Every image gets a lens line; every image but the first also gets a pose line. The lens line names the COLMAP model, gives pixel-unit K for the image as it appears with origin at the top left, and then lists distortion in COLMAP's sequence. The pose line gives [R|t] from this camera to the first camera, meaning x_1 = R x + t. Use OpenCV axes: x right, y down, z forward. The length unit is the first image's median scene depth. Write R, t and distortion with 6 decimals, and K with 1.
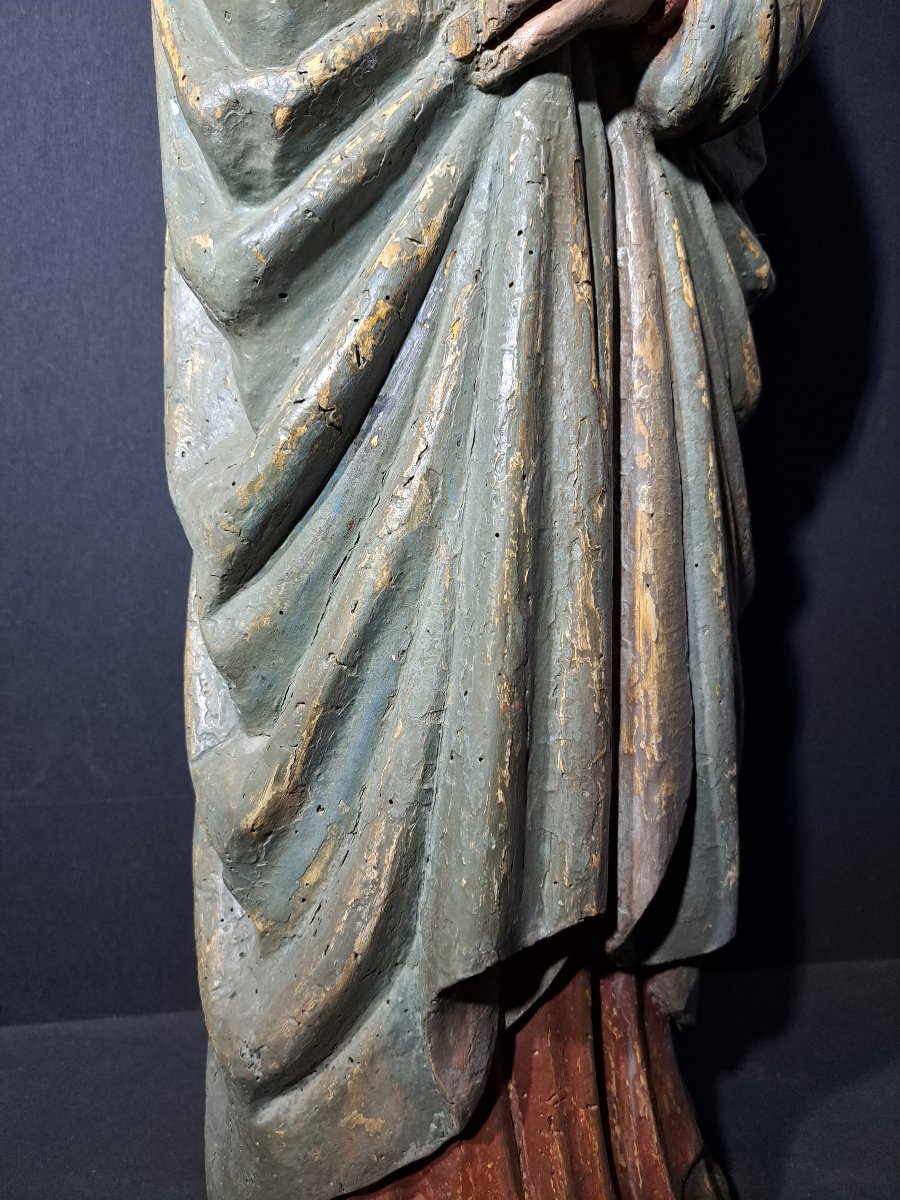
lens RADIAL K [[892.8, 0, 454.1], [0, 892.8, 619.0], [0, 0, 1]] dist [0.020037, -0.038286]
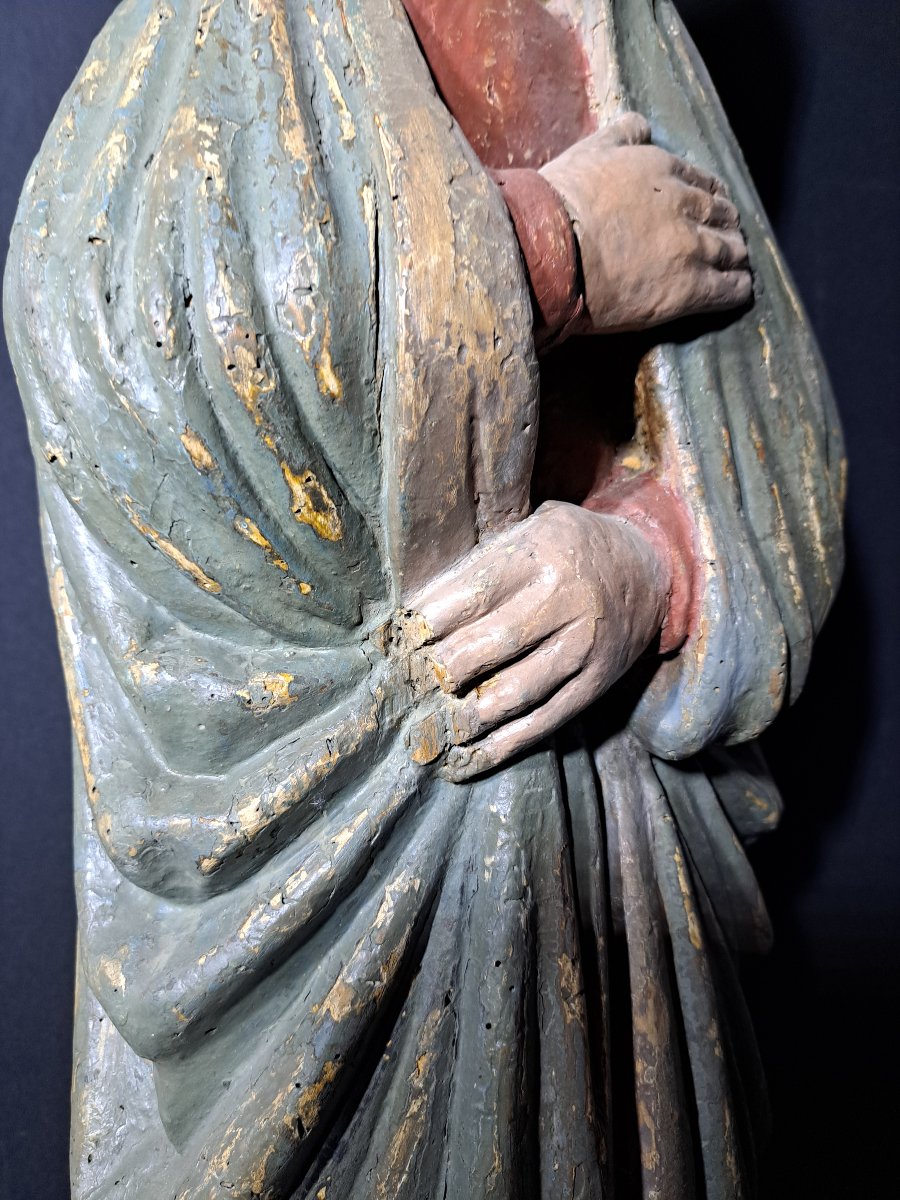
lens RADIAL K [[895.2, 0, 450.0], [0, 895.2, 600.0], [0, 0, 1]] dist [0.020040, -0.044536]
pose [[0.999691, -0.005418, 0.024262, 0.009253], [0.008267, 0.992872, -0.118900, -0.586382], [-0.023445, 0.119064, 0.992610, 0.118913]]
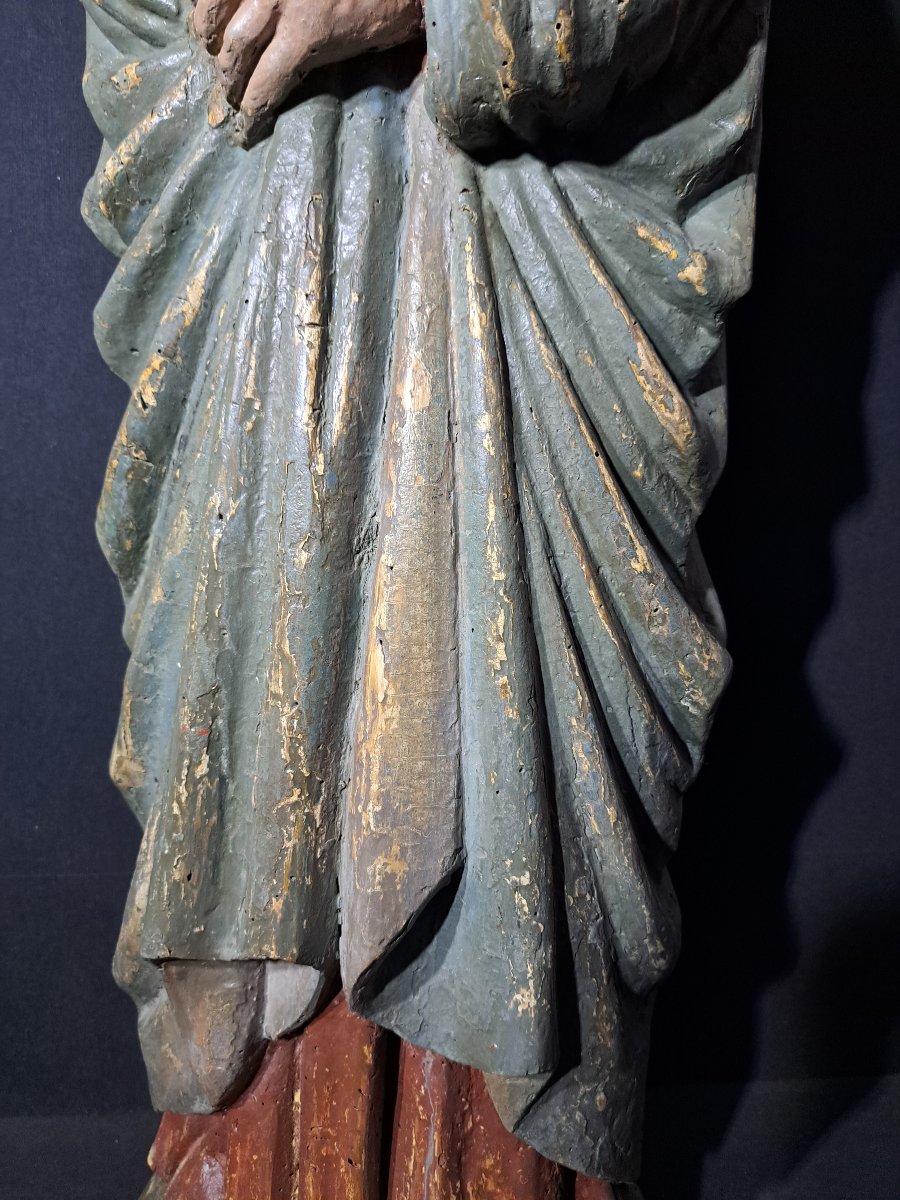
lens RADIAL K [[888.0, 0, 467.6], [0, 888.0, 605.9], [0, 0, 1]] dist [0.024161, -0.053204]
pose [[0.755344, 0.148105, -0.638374, 0.864905], [-0.146654, 0.987624, 0.055607, -0.138373], [0.638708, 0.051618, 0.767715, 0.345352]]
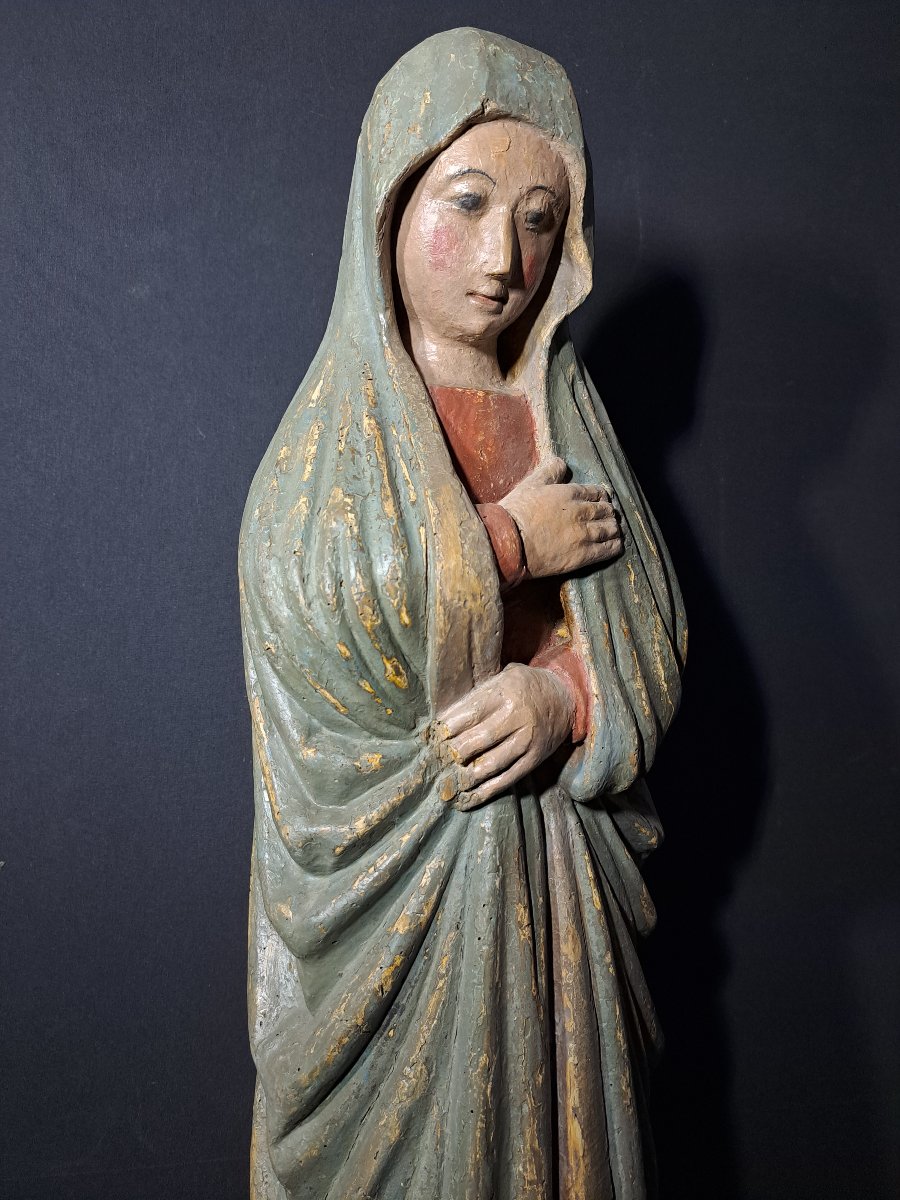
lens RADIAL K [[875.7, 0, 454.8], [0, 875.7, 610.7], [0, 0, 1]] dist [0.087105, -0.136812]
pose [[0.999838, -0.001108, 0.017938, -0.006424], [0.004424, 0.982552, -0.185935, -0.577461], [-0.017419, 0.185985, 0.982398, -0.574255]]
